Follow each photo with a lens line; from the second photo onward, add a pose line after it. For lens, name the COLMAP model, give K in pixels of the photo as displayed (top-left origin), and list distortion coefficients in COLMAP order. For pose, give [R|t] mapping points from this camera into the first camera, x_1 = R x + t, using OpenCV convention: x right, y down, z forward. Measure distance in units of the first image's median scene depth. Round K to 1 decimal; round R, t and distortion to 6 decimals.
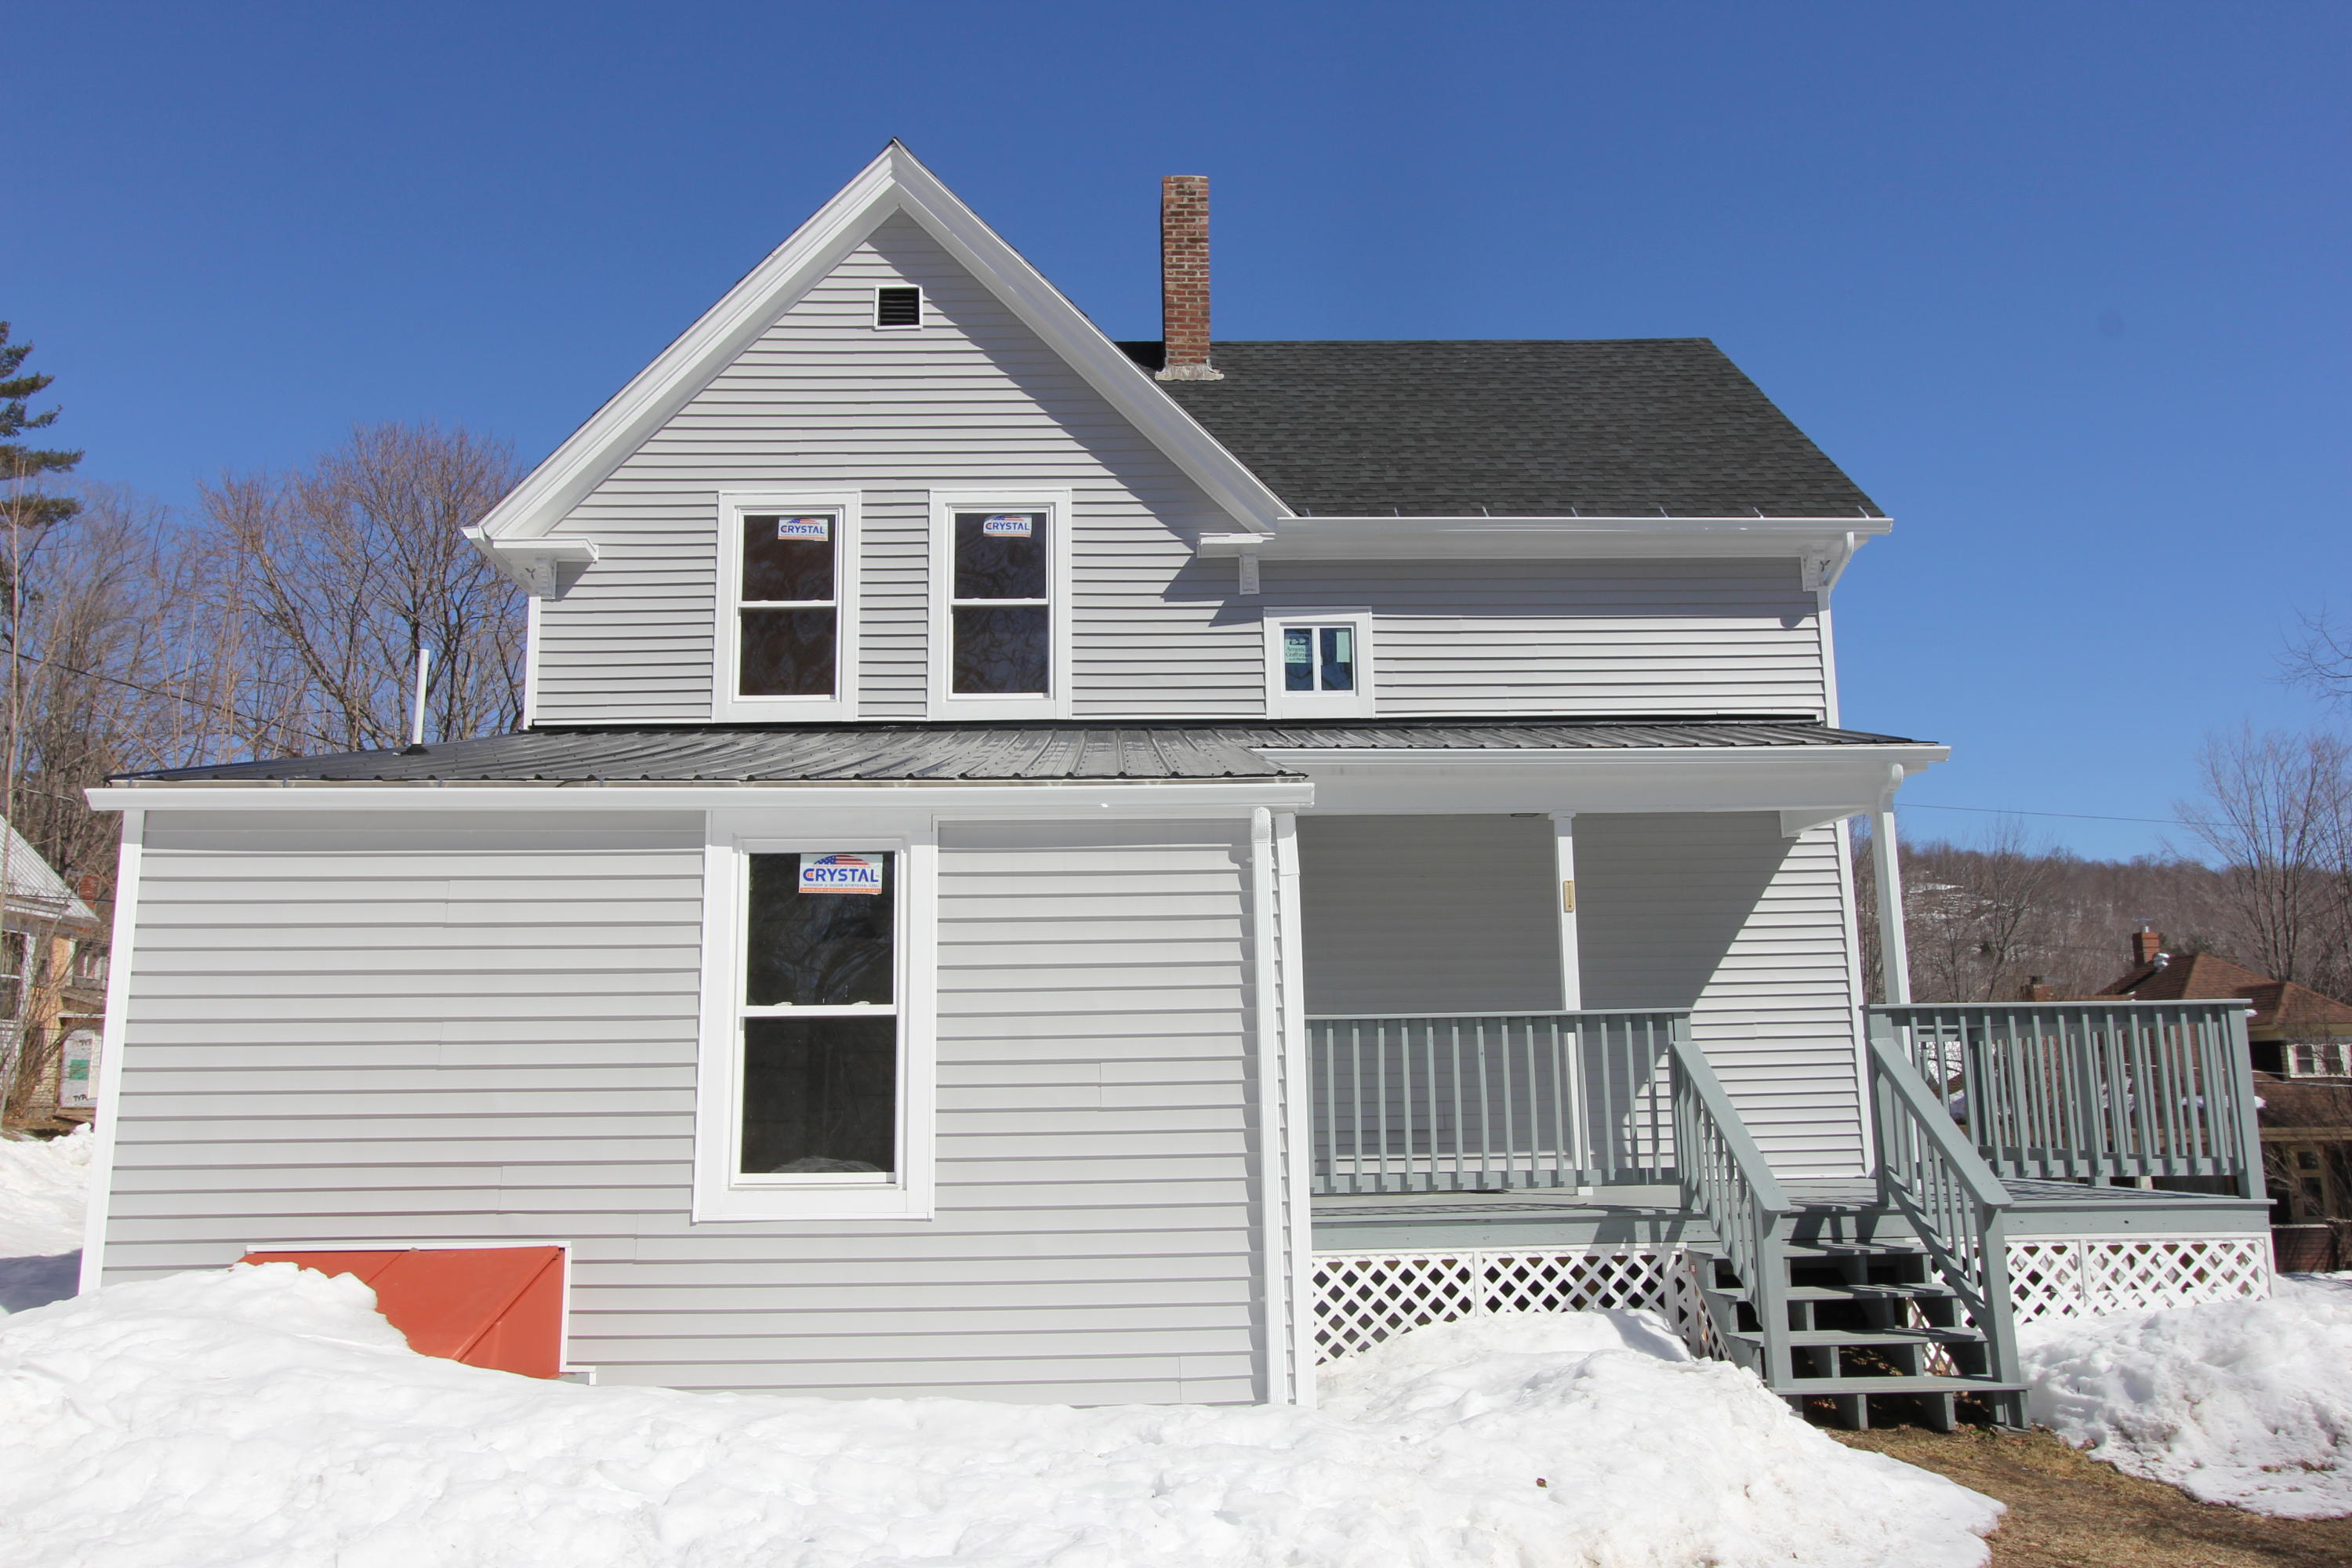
lens RADIAL K [[1691.0, 0, 1174.1], [0, 1691.0, 814.6], [0, 0, 1]] dist [-0.006103, 0.005228]
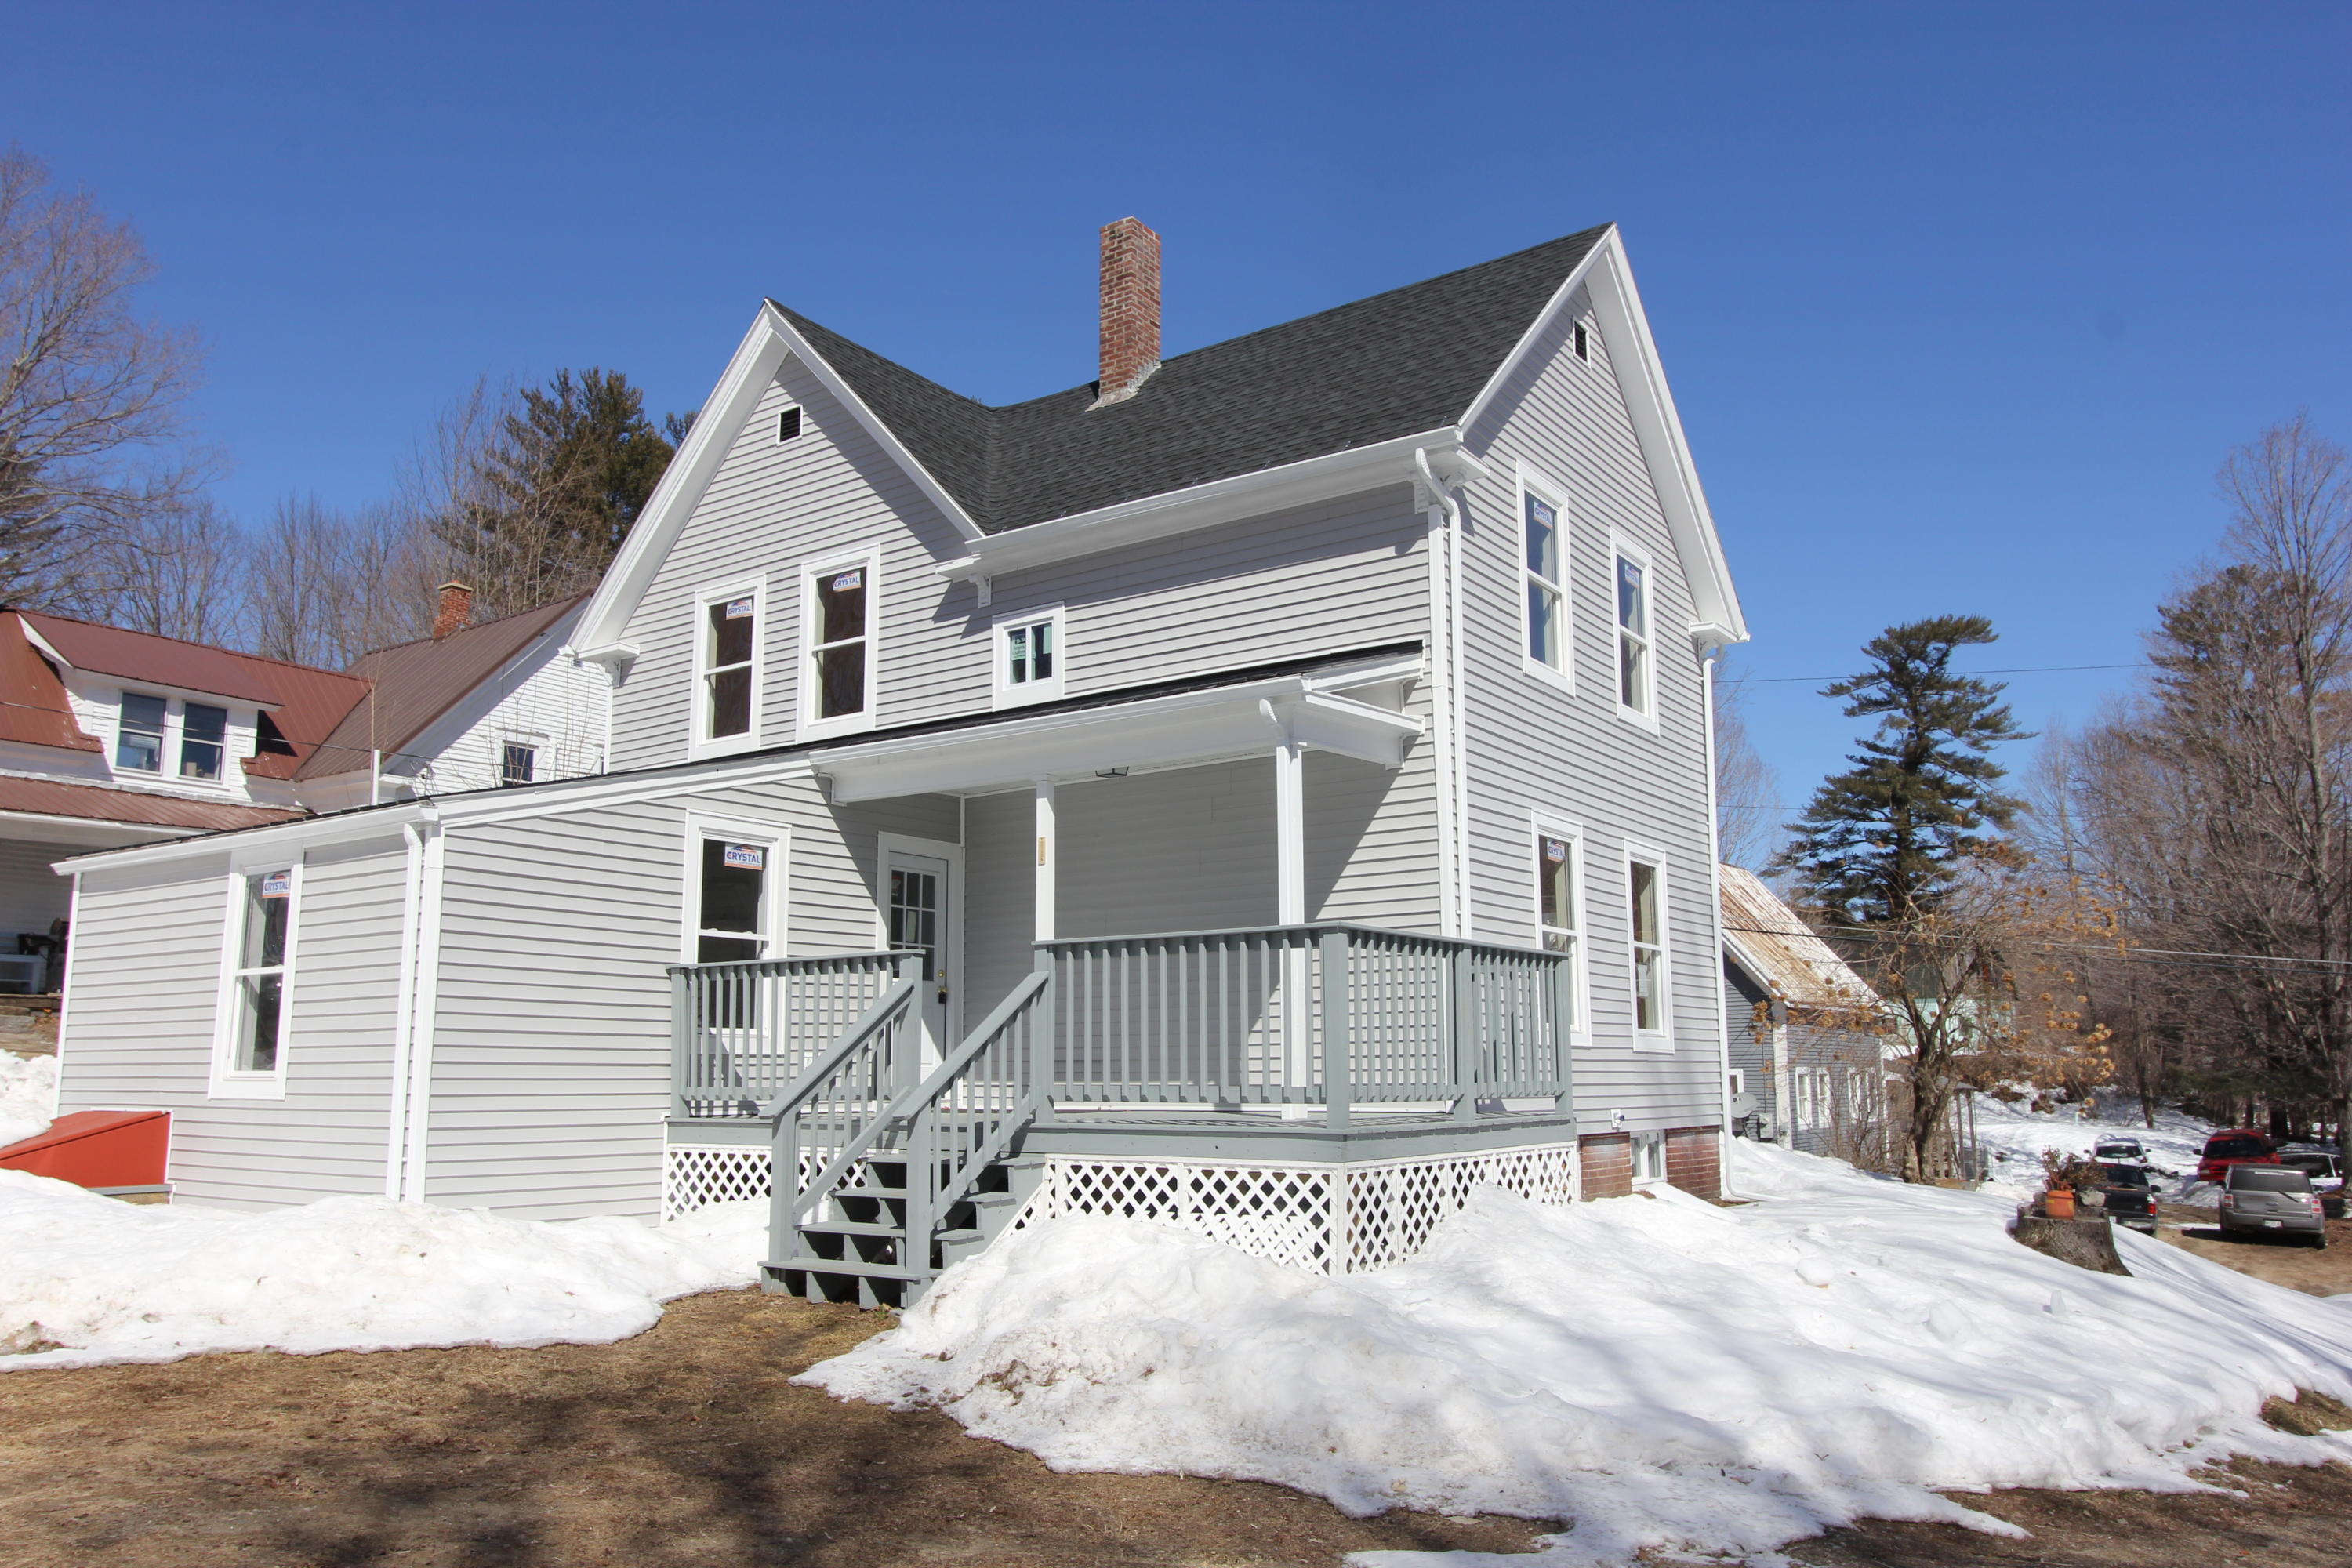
lens RADIAL K [[1638.5, 0, 1166.7], [0, 1638.5, 828.4], [0, 0, 1]] dist [-0.017709, 0.024216]
pose [[0.804888, -0.075629, -0.588588, 0.807529], [0.094501, 0.995524, 0.001312, 0.033906], [0.585854, -0.056679, 0.808432, 0.144046]]
